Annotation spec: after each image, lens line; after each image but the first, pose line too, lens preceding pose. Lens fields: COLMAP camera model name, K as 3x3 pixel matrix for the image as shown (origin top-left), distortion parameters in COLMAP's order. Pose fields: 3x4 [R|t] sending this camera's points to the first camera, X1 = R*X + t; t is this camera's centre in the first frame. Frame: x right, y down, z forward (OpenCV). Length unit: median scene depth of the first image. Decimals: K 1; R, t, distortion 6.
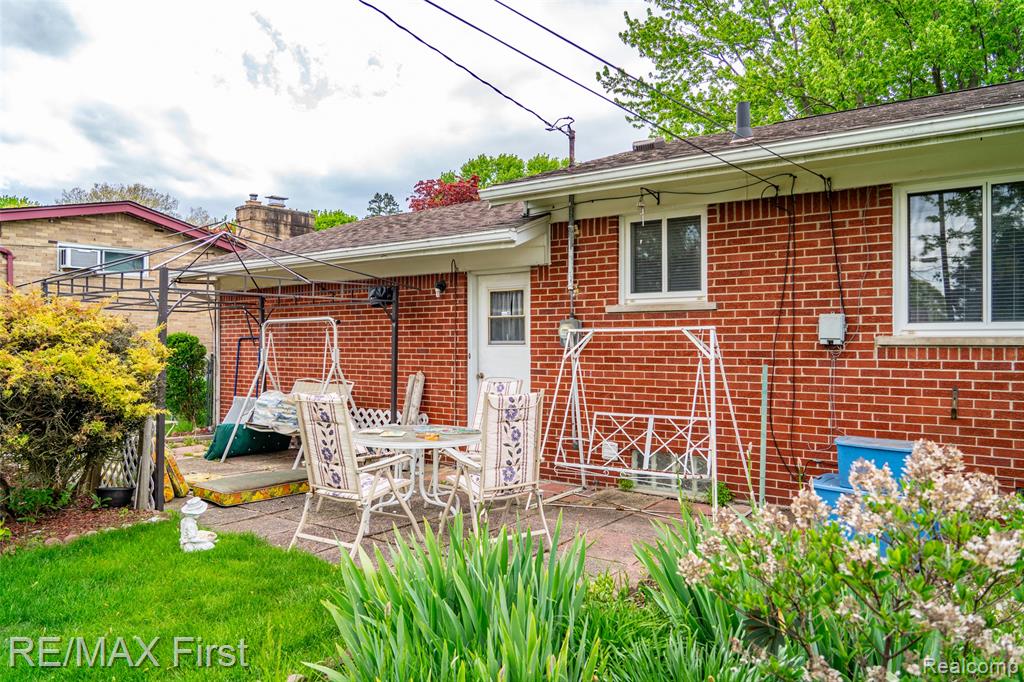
lens RADIAL K [[723.2, 0, 512.0], [0, 723.2, 341.0], [0, 0, 1]] dist [-0.024237, -0.002189]
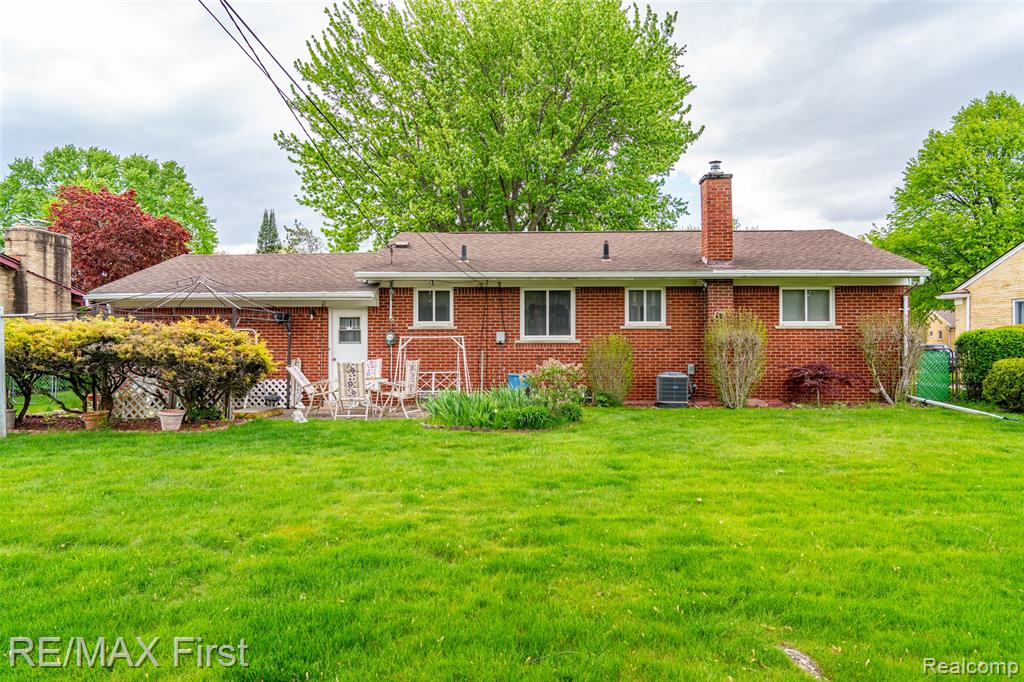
lens RADIAL K [[723.2, 0, 512.0], [0, 723.2, 341.0], [0, 0, 1]] dist [-0.024237, -0.002189]
pose [[0.830727, 0.001747, 0.556678, -0.777214], [-0.000892, 0.999998, -0.001806, 0.001350], [-0.556680, 0.001004, 0.830727, -0.971190]]
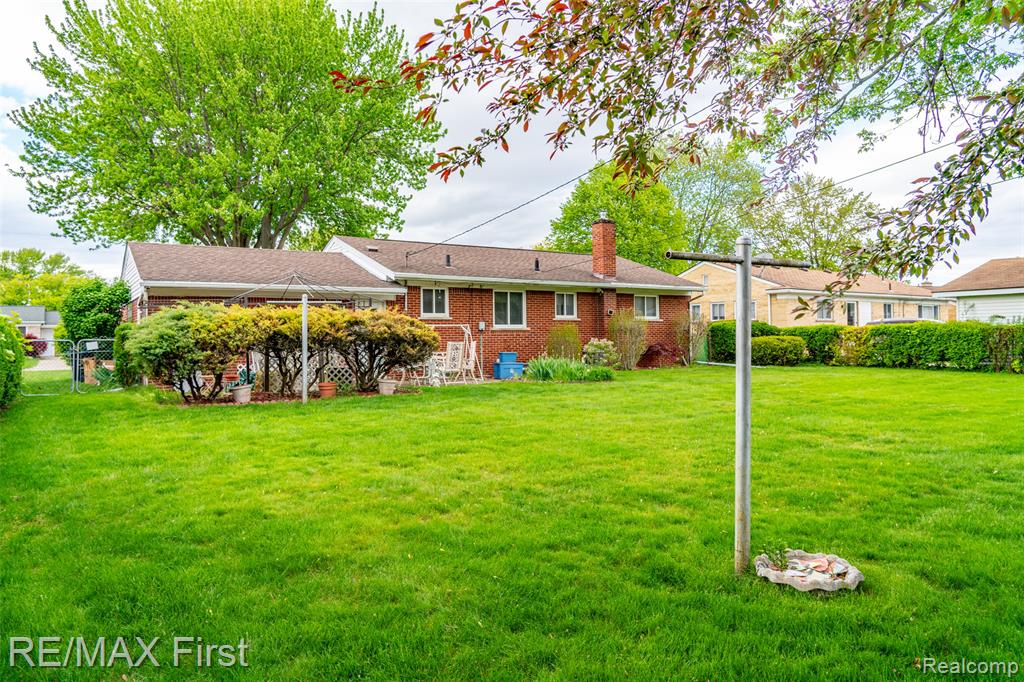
lens RADIAL K [[723.2, 0, 512.0], [0, 723.2, 341.0], [0, 0, 1]] dist [-0.024237, -0.002189]
pose [[0.351037, -0.007246, 0.936334, -2.186545], [0.003636, 0.999973, 0.006376, 0.027739], [-0.936355, 0.001167, 0.351054, -0.332576]]
